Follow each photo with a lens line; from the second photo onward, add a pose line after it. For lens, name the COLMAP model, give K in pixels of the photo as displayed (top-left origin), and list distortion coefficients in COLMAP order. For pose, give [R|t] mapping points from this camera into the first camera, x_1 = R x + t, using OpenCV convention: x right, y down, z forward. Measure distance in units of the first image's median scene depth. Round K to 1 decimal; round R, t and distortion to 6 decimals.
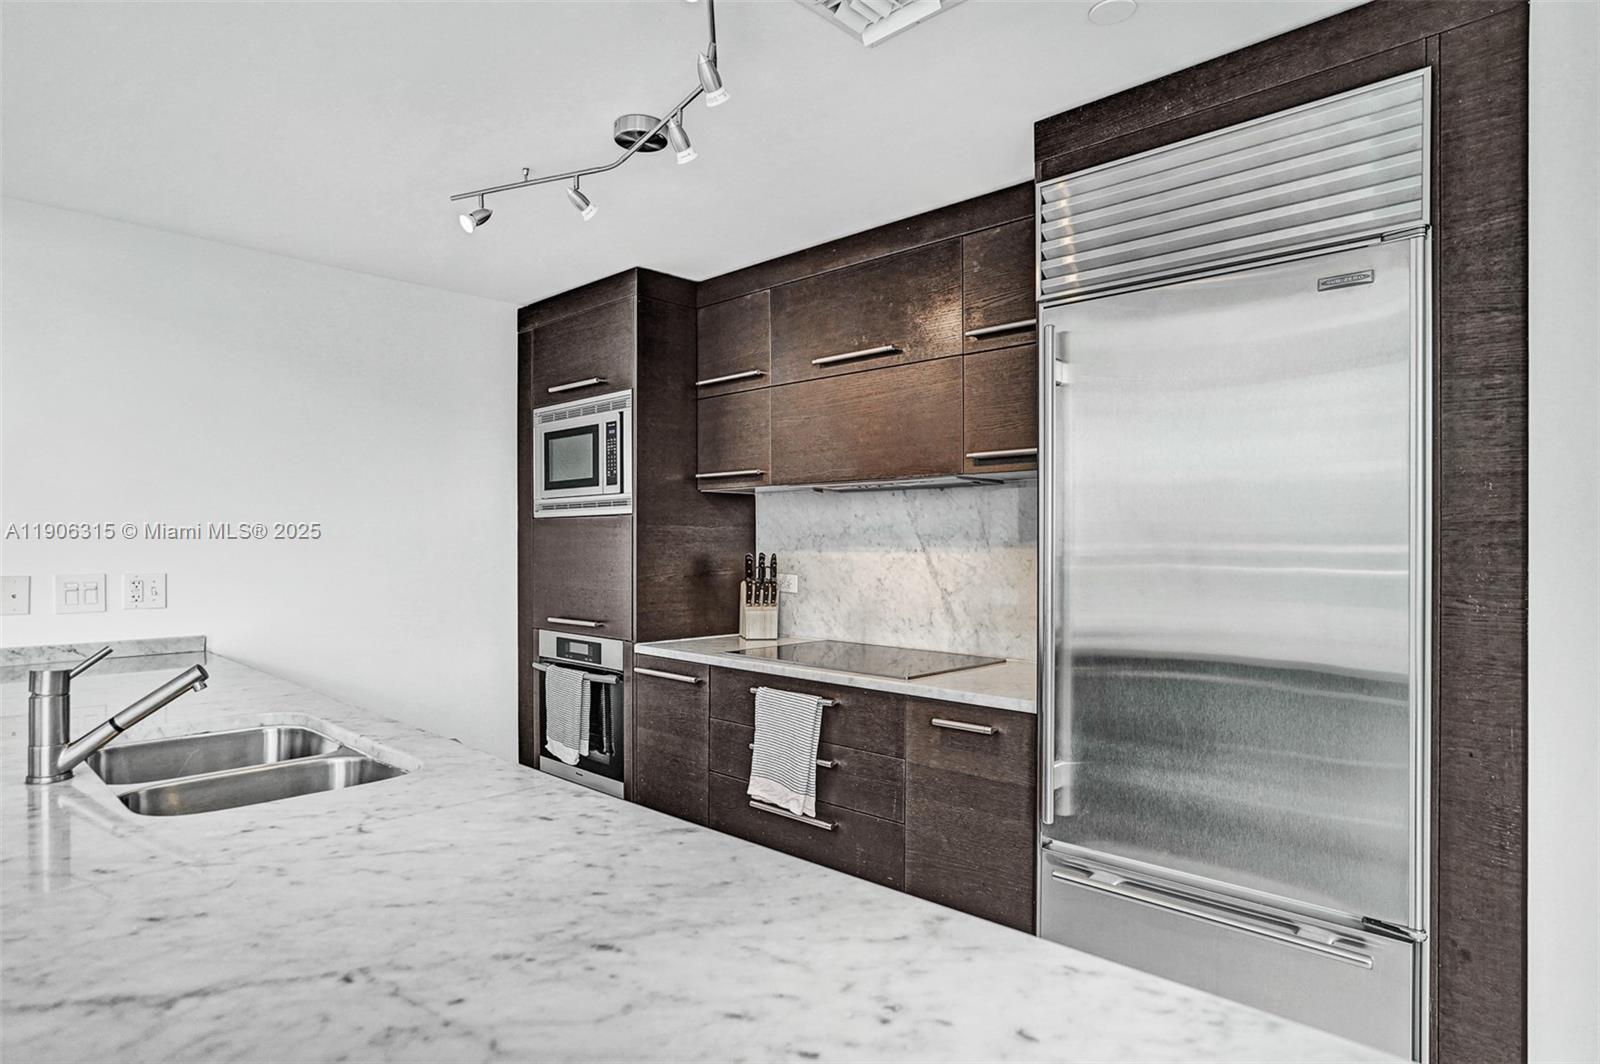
lens RADIAL K [[869.2, 0, 798.4], [0, 869.2, 534.3], [0, 0, 1]] dist [0.005466, 0.000716]
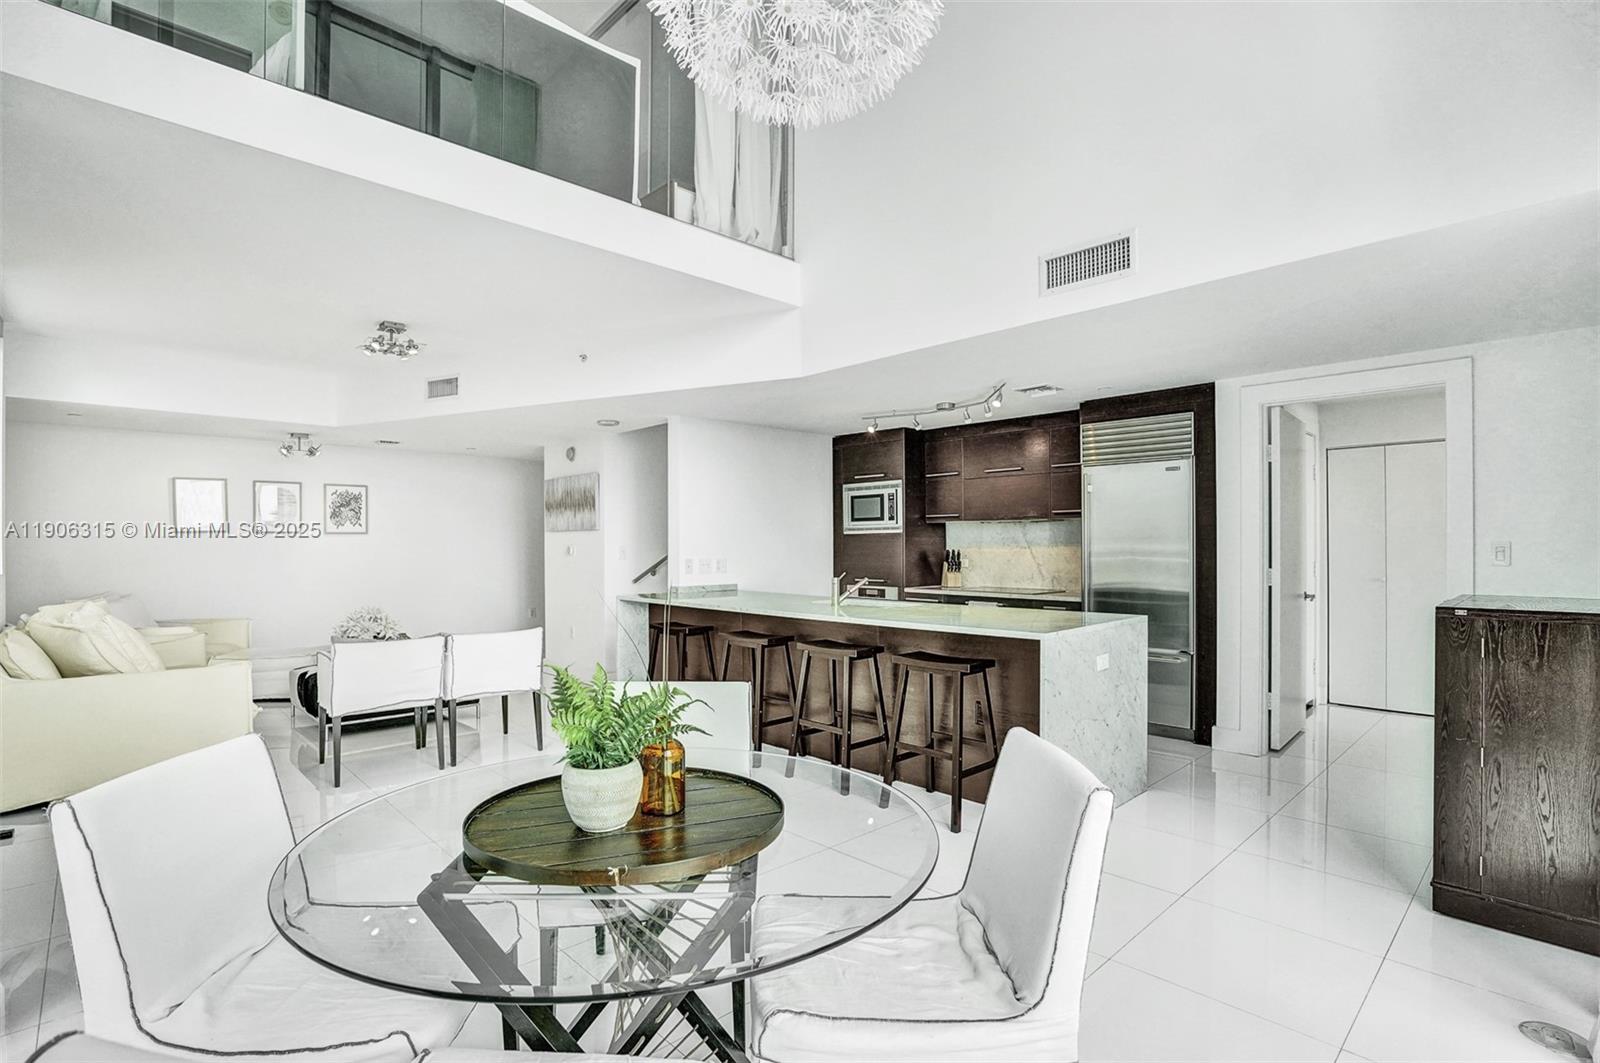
lens RADIAL K [[773.5, 0, 802.4], [0, 773.5, 537.8], [0, 0, 1]] dist [-0.001430, 0.003891]
pose [[0.998904, -0.004149, -0.046615, -0.349055], [0.003931, 0.999981, -0.004758, -0.000650], [0.046633, 0.004569, 0.998902, -1.061220]]
